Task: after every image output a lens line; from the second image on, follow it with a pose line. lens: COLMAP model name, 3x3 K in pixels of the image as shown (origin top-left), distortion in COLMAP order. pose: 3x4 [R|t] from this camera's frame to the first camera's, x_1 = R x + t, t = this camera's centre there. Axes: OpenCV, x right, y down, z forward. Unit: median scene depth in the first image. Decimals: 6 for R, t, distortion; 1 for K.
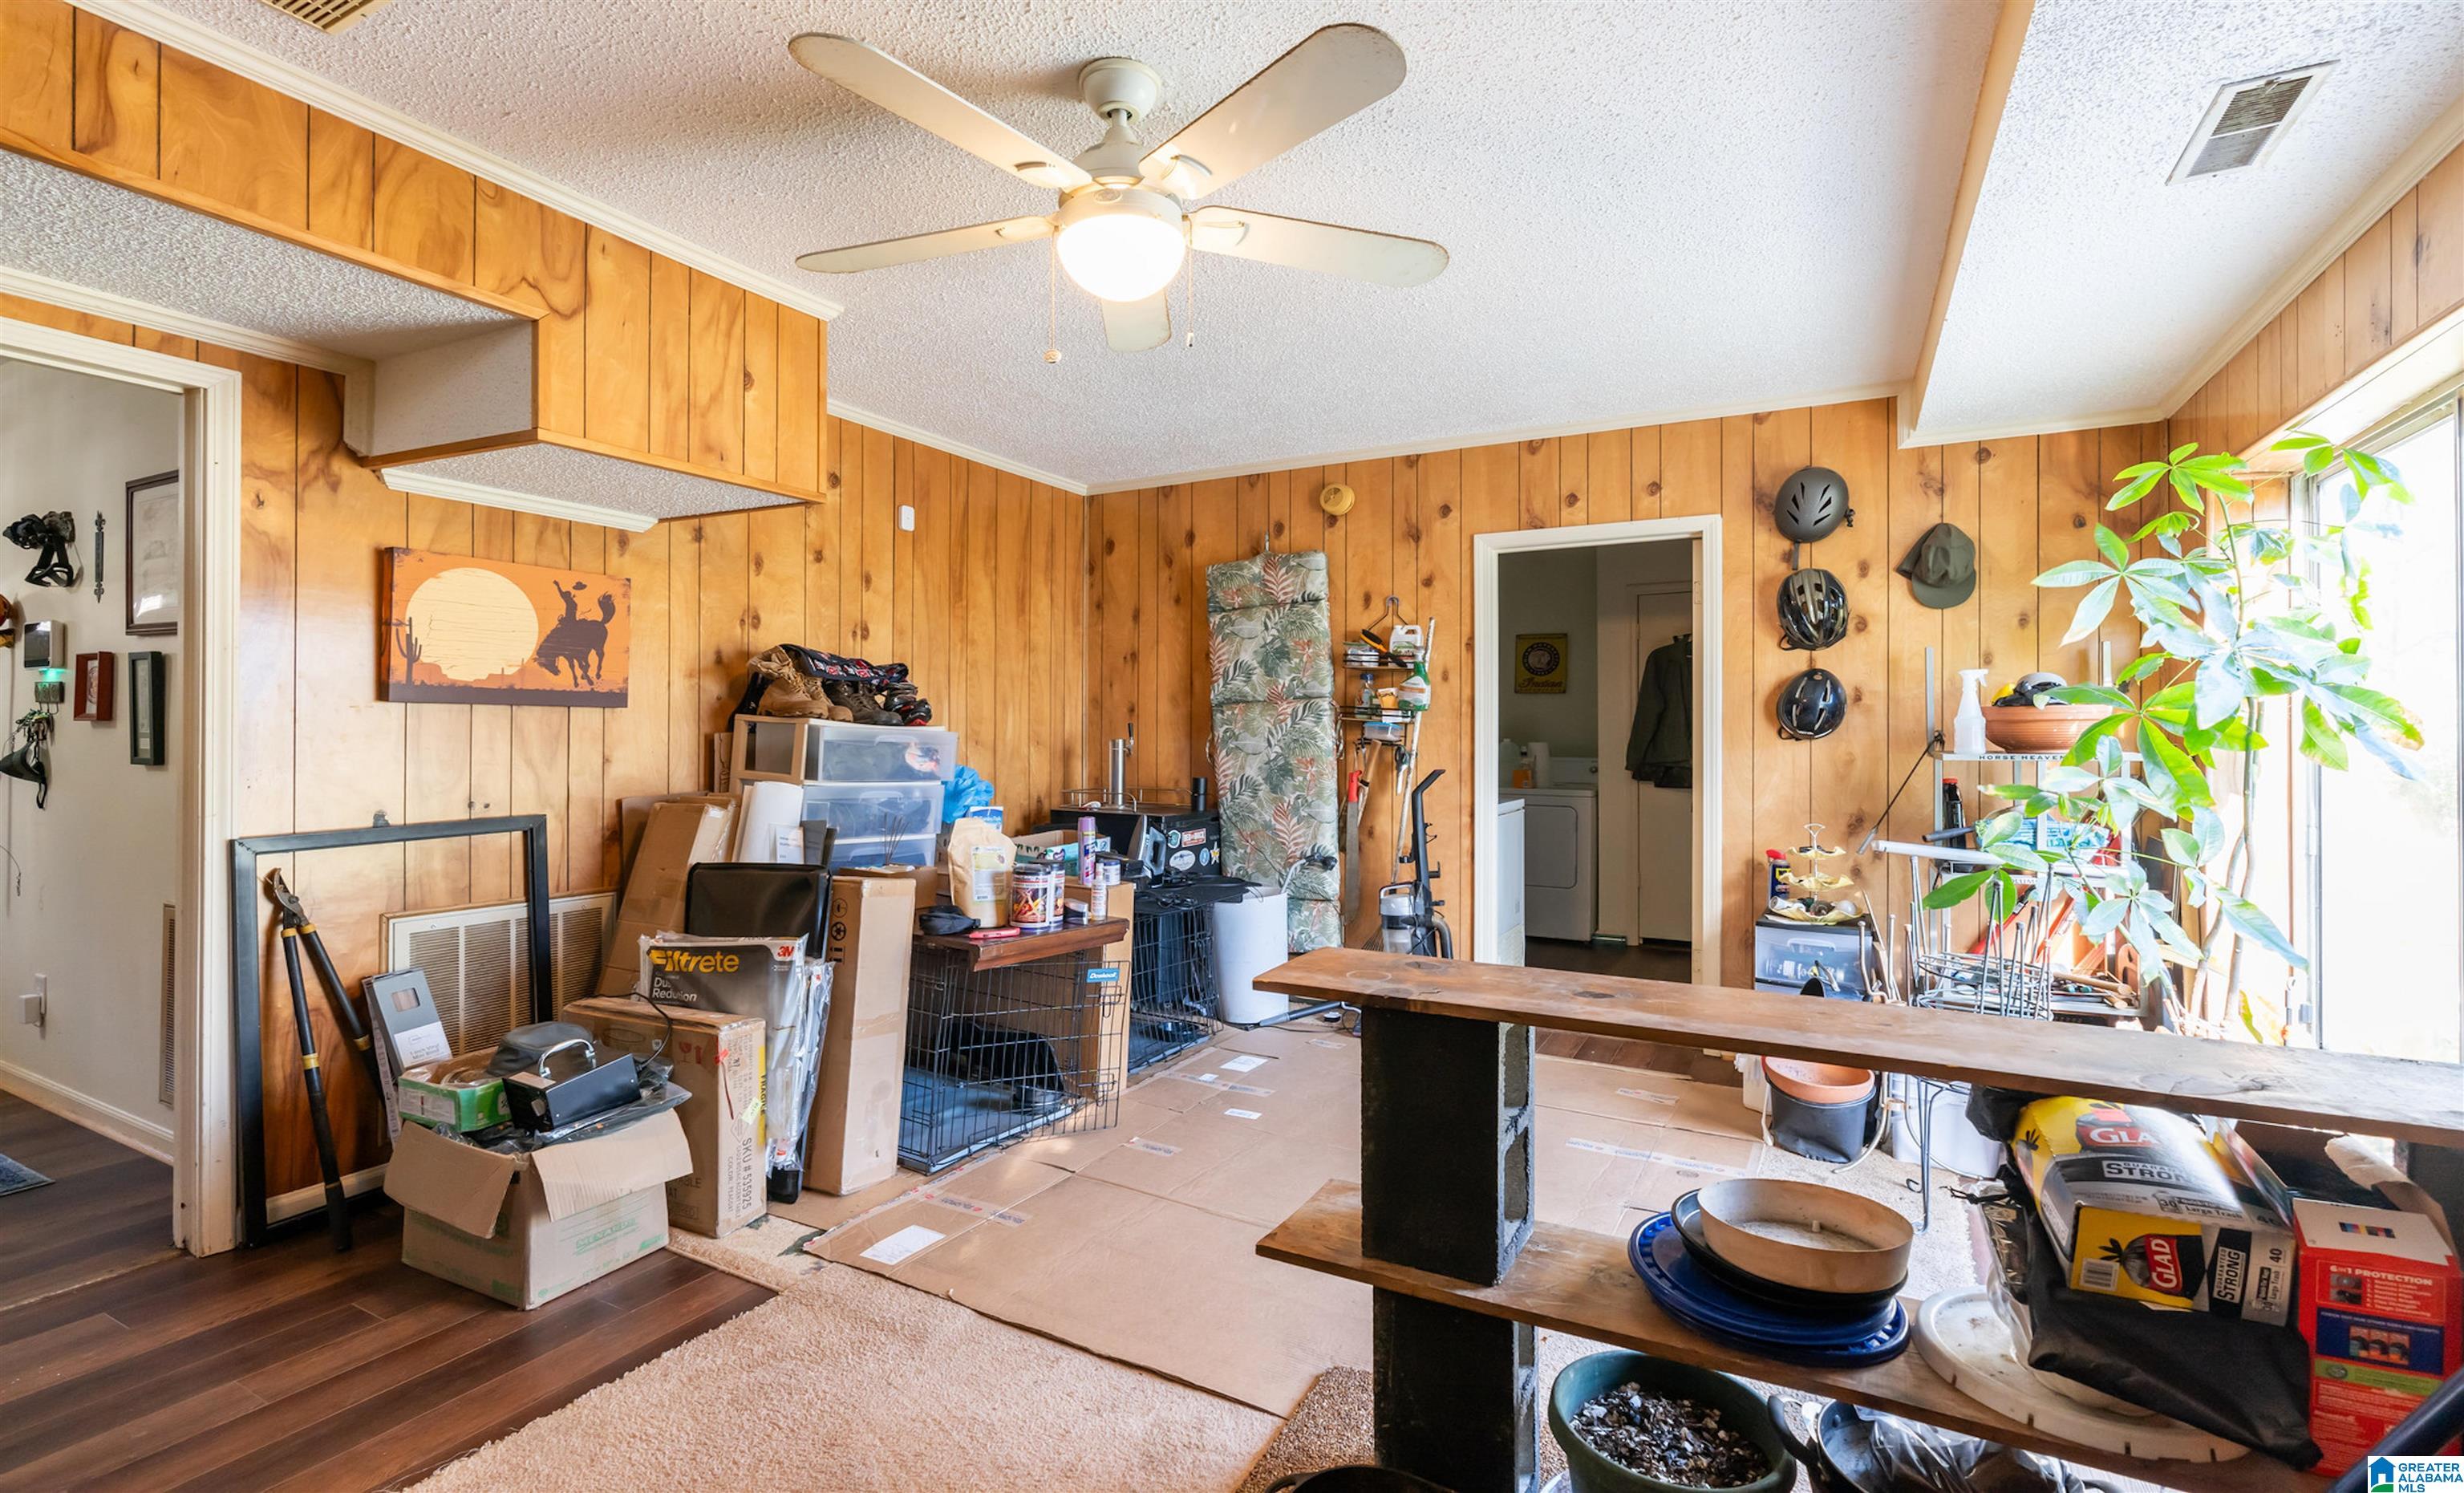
lens RADIAL K [[1122.4, 0, 1232.0], [0, 1122.4, 730.1], [0, 0, 1]] dist [-0.010314, 0.001132]
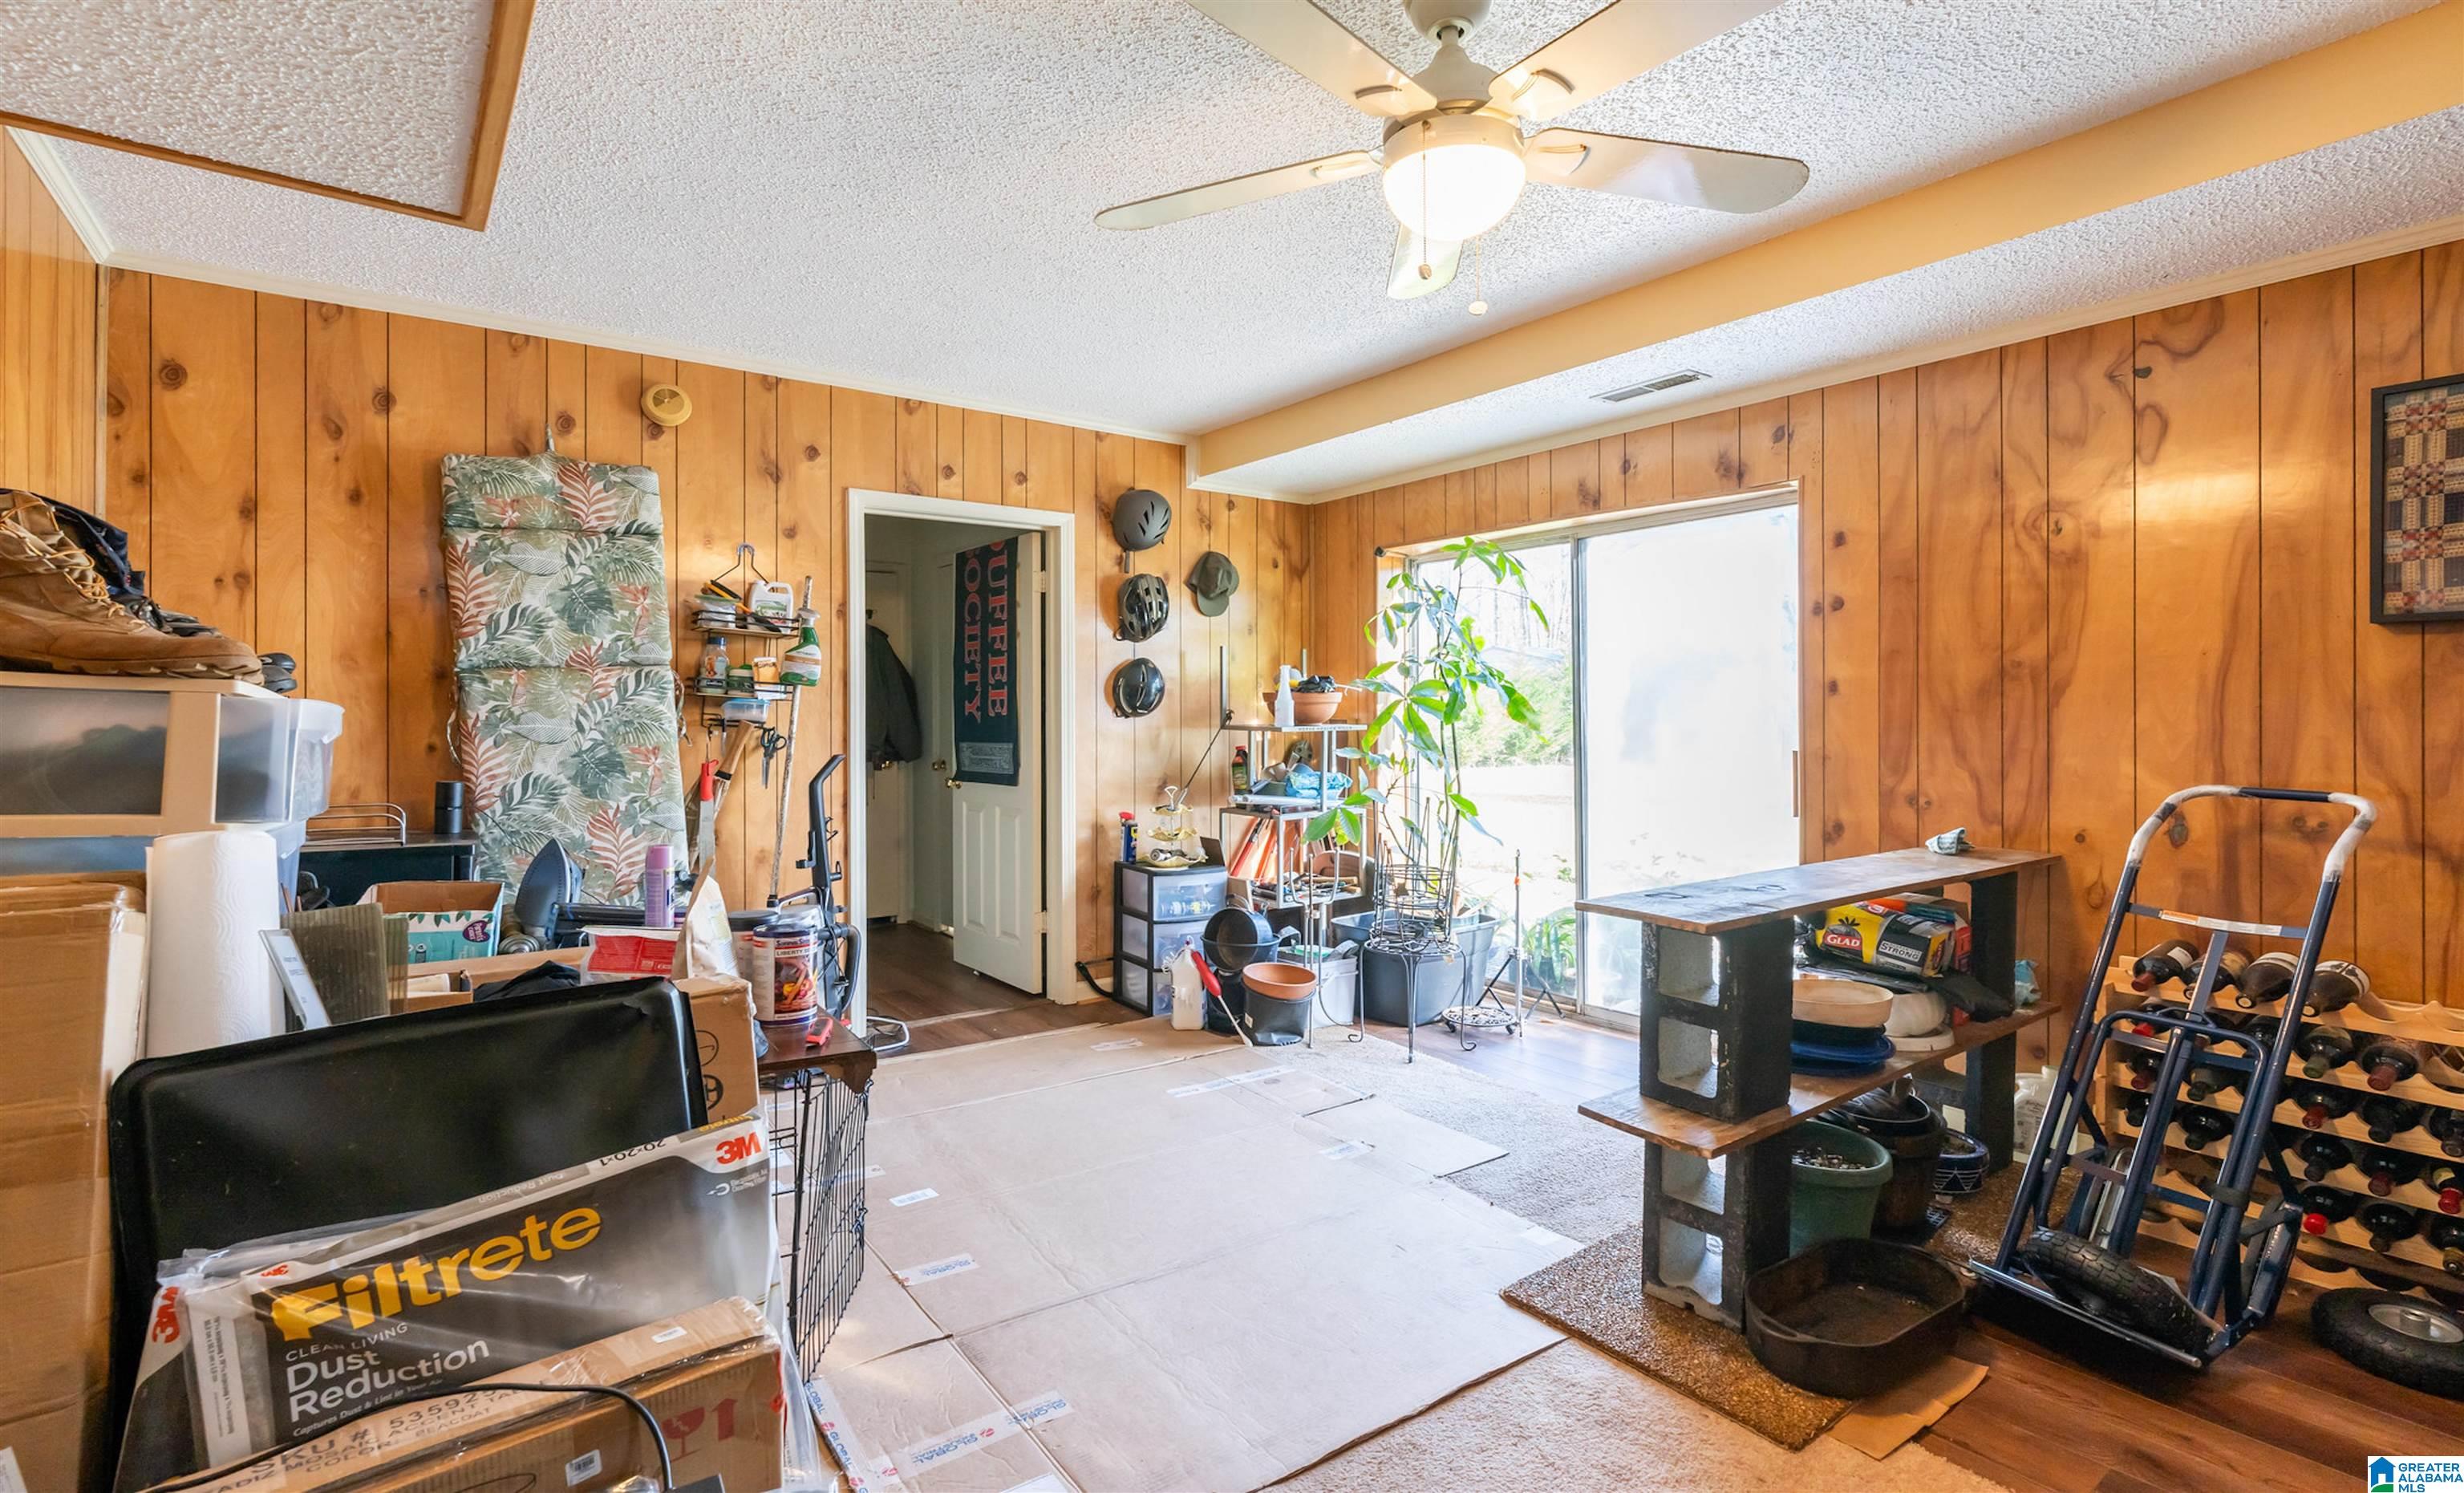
lens RADIAL K [[1122.4, 0, 1233.0], [0, 1122.4, 709.1], [0, 0, 1]] dist [-0.010314, 0.001132]
pose [[0.420647, 0.000059, 0.907225, -0.458869], [-0.001475, 0.999999, 0.000618, -0.000671], [-0.907223, -0.001598, 0.420646, 0.353460]]
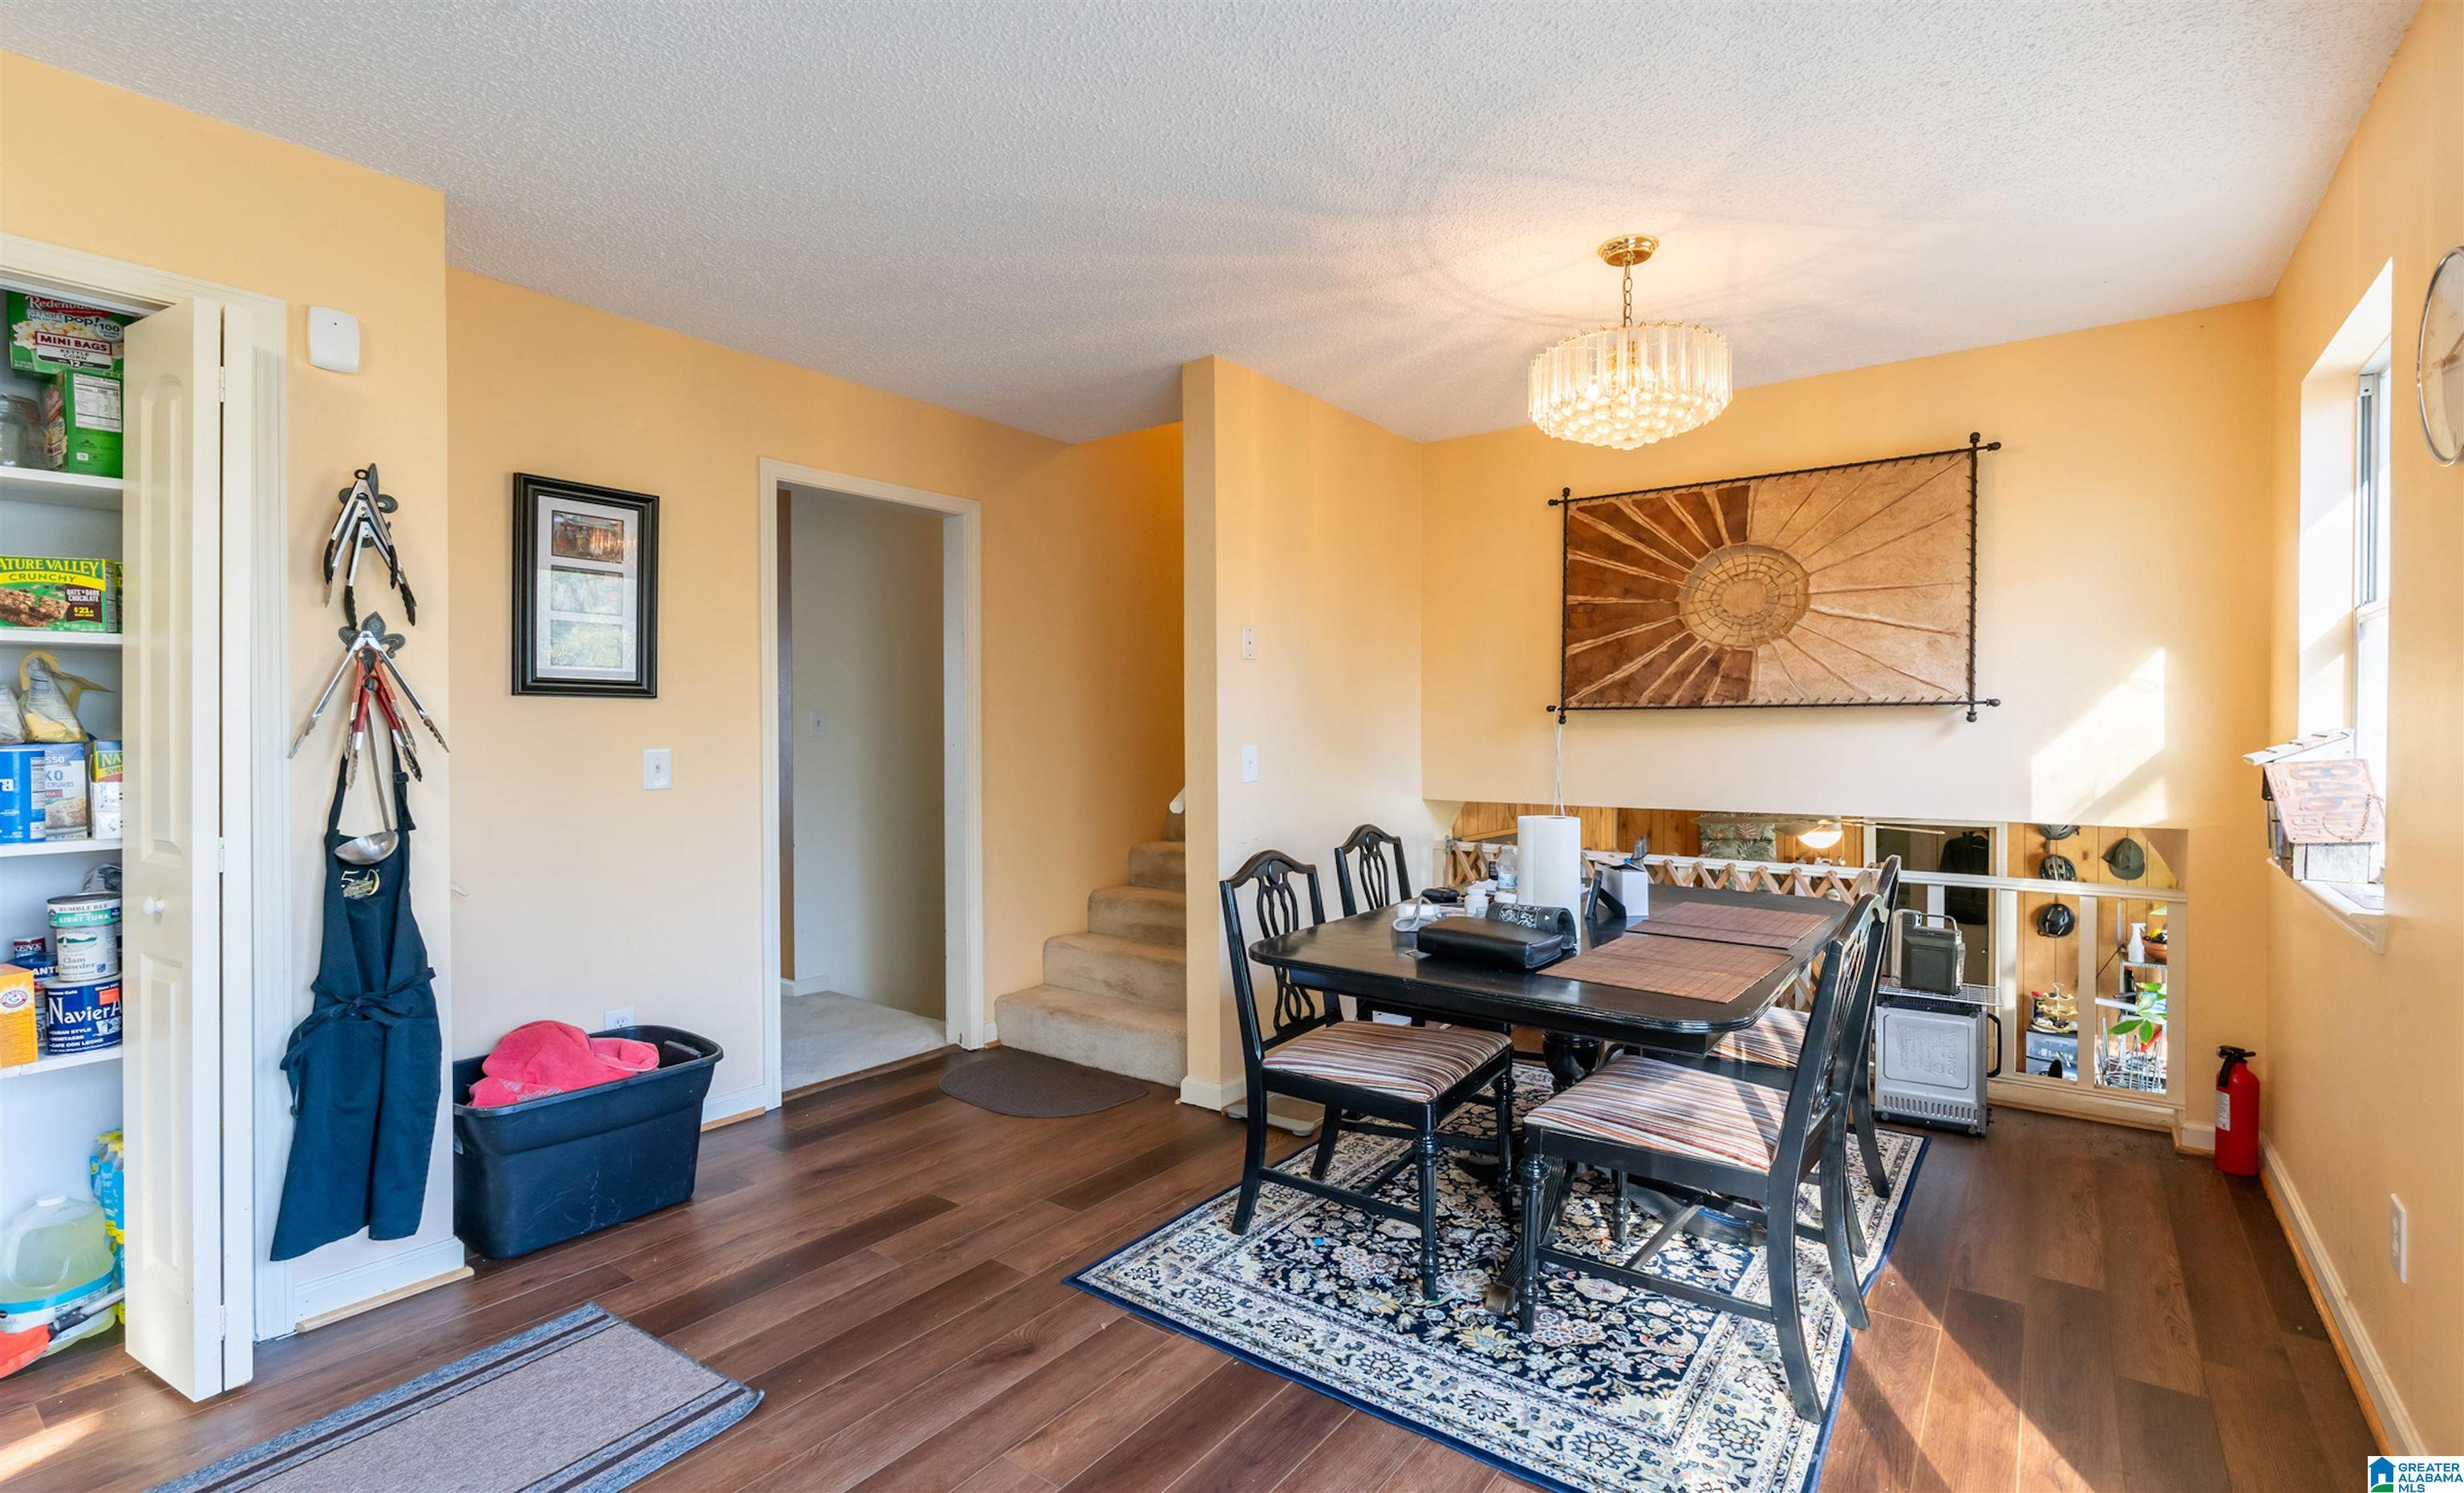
lens RADIAL K [[1122.4, 0, 1229.1], [0, 1122.4, 733.4], [0, 0, 1]] dist [-0.010314, 0.001132]
pose [[0.989260, 0.004832, -0.146088, -0.580769], [-0.004625, 0.999988, 0.001761, -0.311240], [0.146094, -0.001066, 0.989270, -1.055362]]
